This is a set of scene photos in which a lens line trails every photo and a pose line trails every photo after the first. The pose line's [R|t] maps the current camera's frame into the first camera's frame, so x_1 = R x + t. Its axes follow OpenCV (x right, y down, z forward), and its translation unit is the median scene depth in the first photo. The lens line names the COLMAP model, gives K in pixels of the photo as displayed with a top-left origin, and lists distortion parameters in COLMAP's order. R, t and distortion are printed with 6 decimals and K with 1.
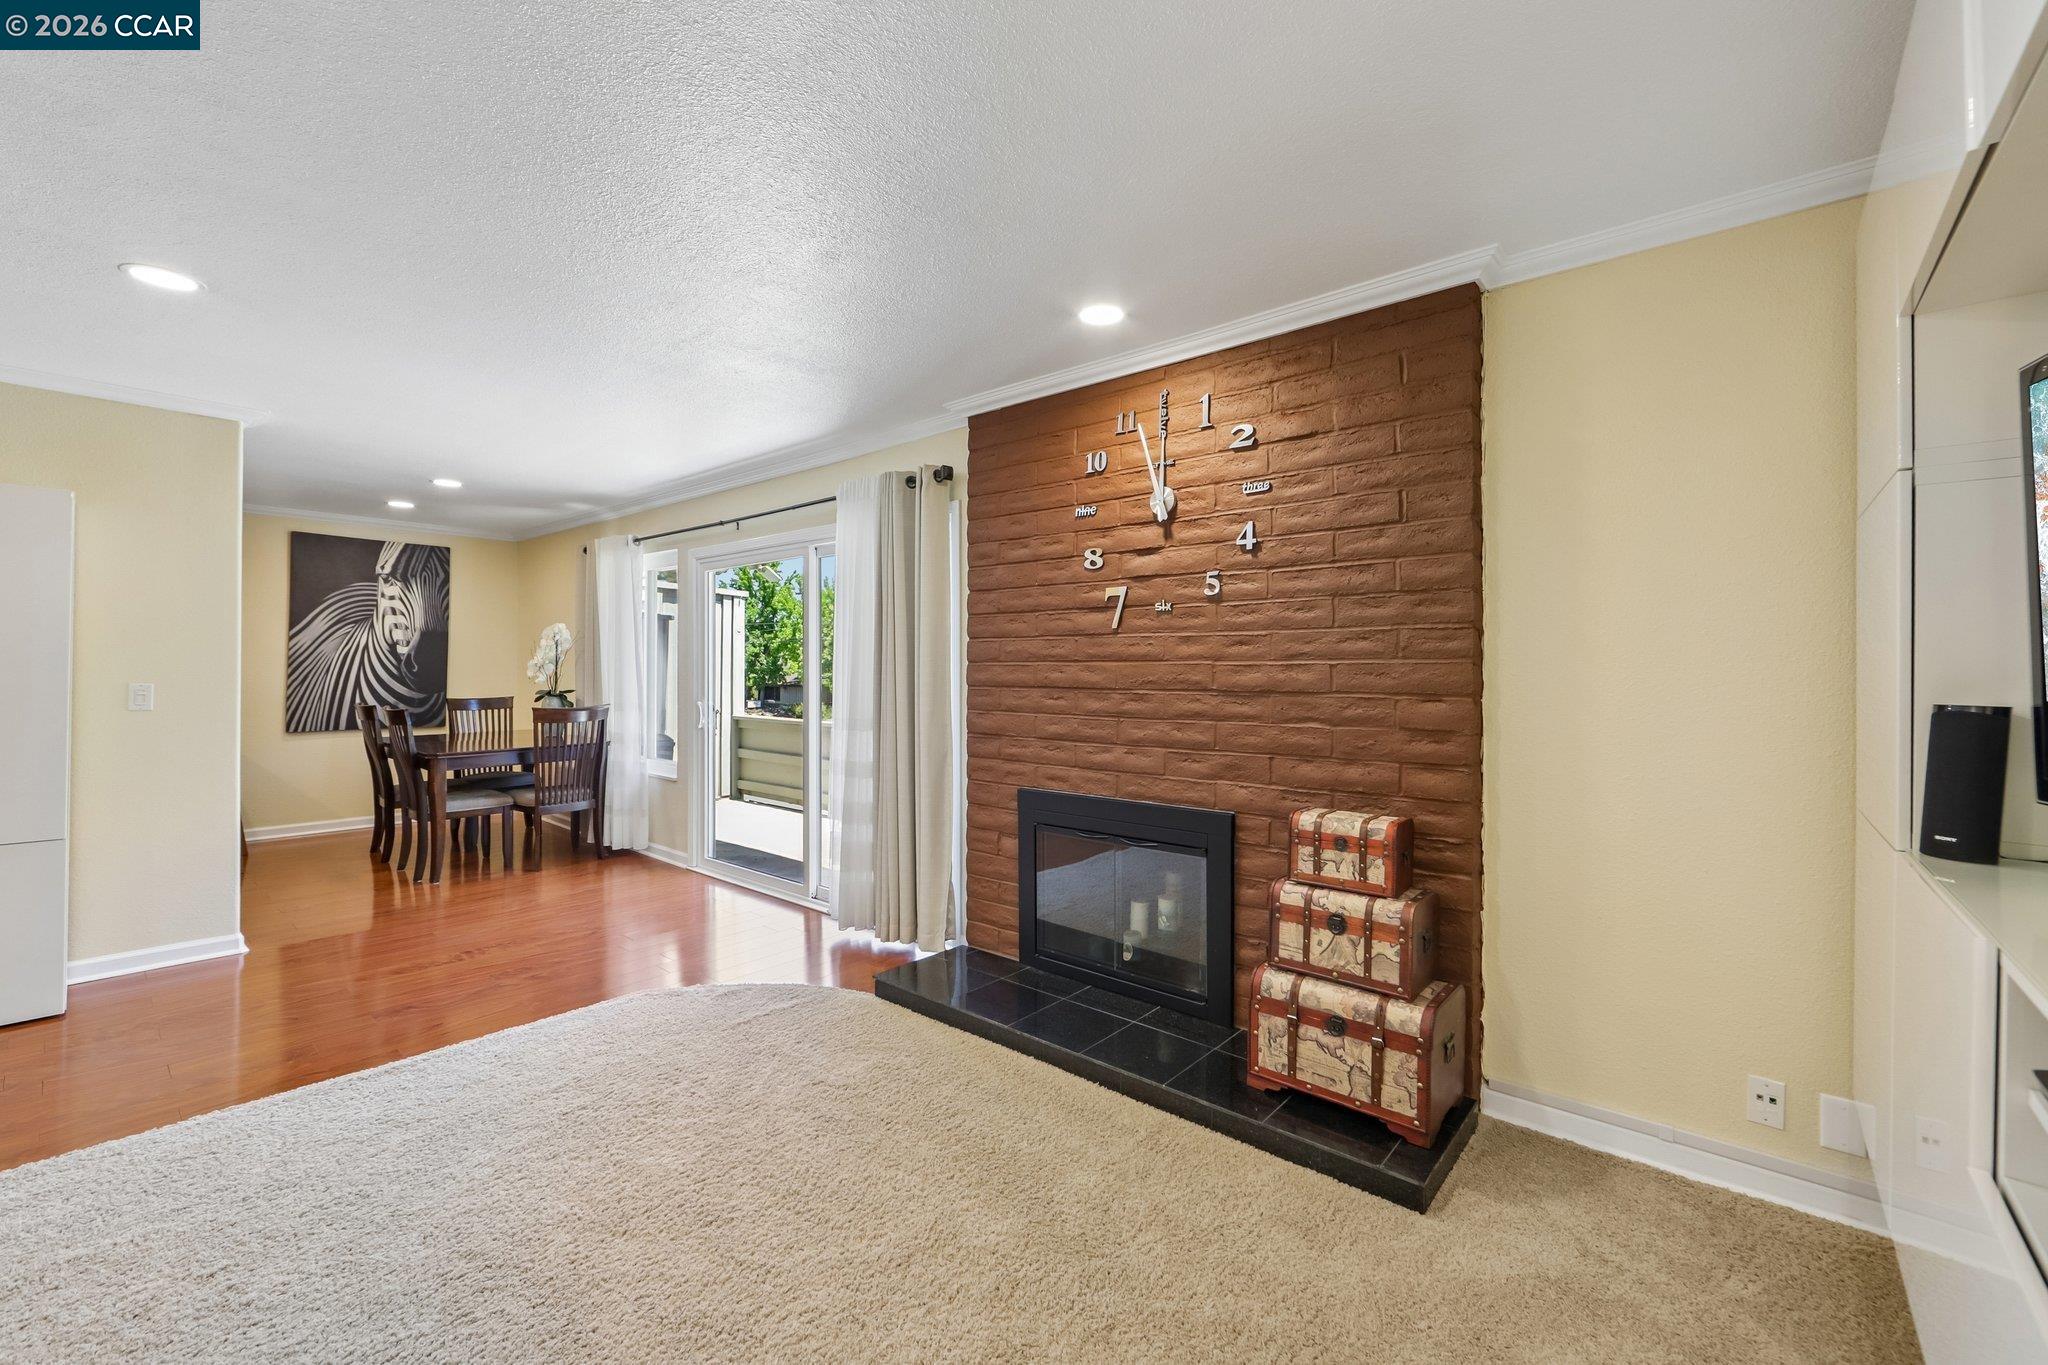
lens RADIAL K [[823.5, 0, 1066.4], [0, 823.5, 680.4], [0, 0, 1]] dist [-0.013396, 0.002546]
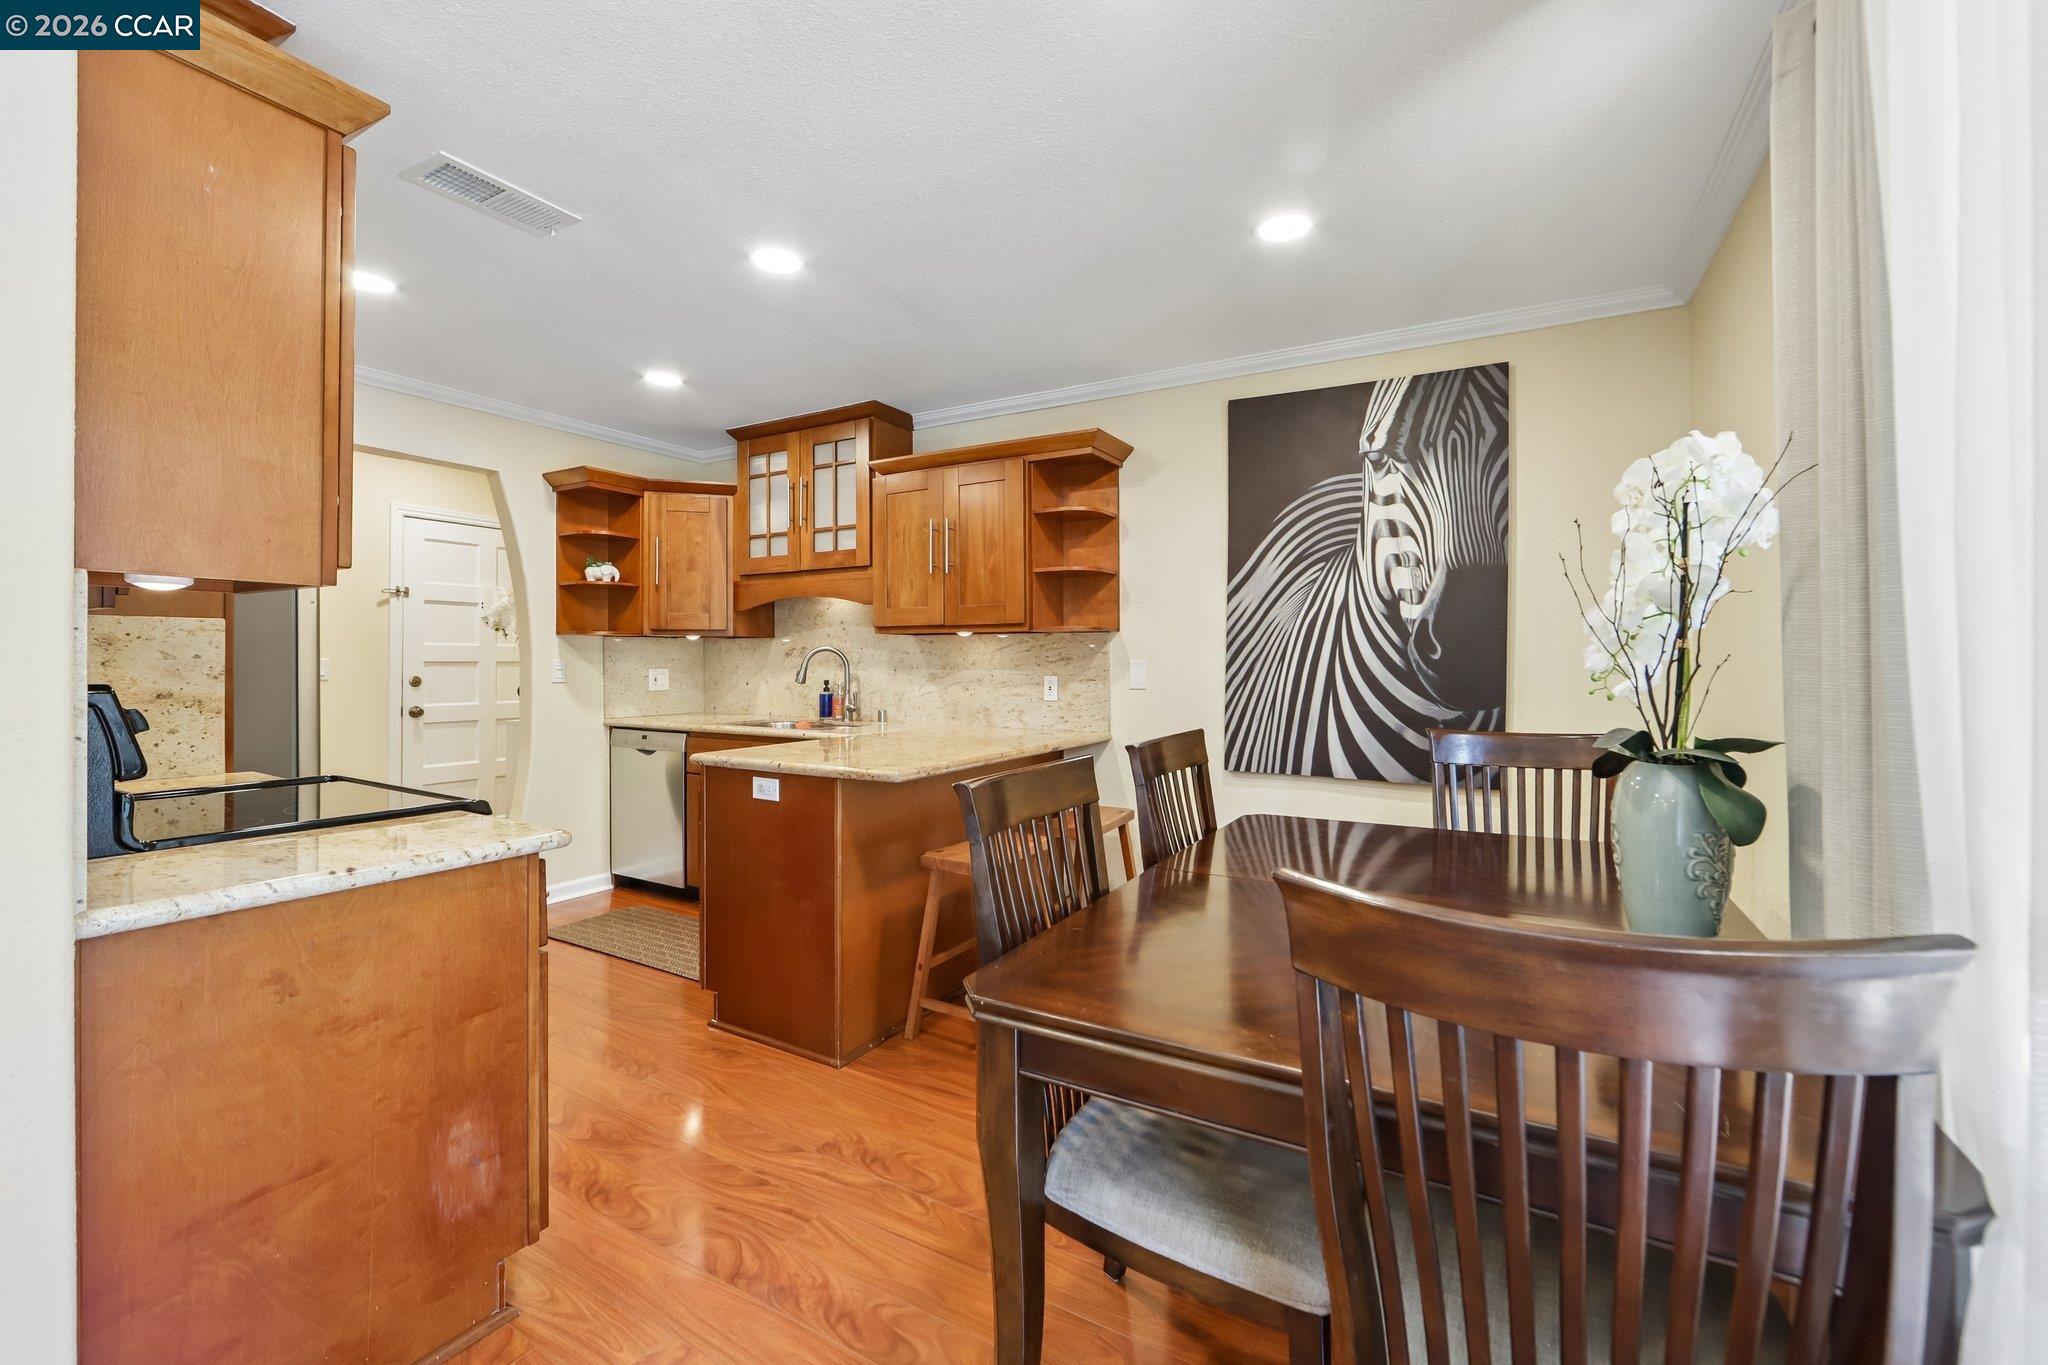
lens RADIAL K [[823.5, 0, 1049.4], [0, 823.5, 650.4], [0, 0, 1]] dist [-0.013396, 0.002546]
pose [[0.172510, -0.019619, -0.984812, -0.520789], [-0.012679, 0.999675, -0.022136, -0.003949], [0.984926, 0.016305, 0.172205, 0.947169]]
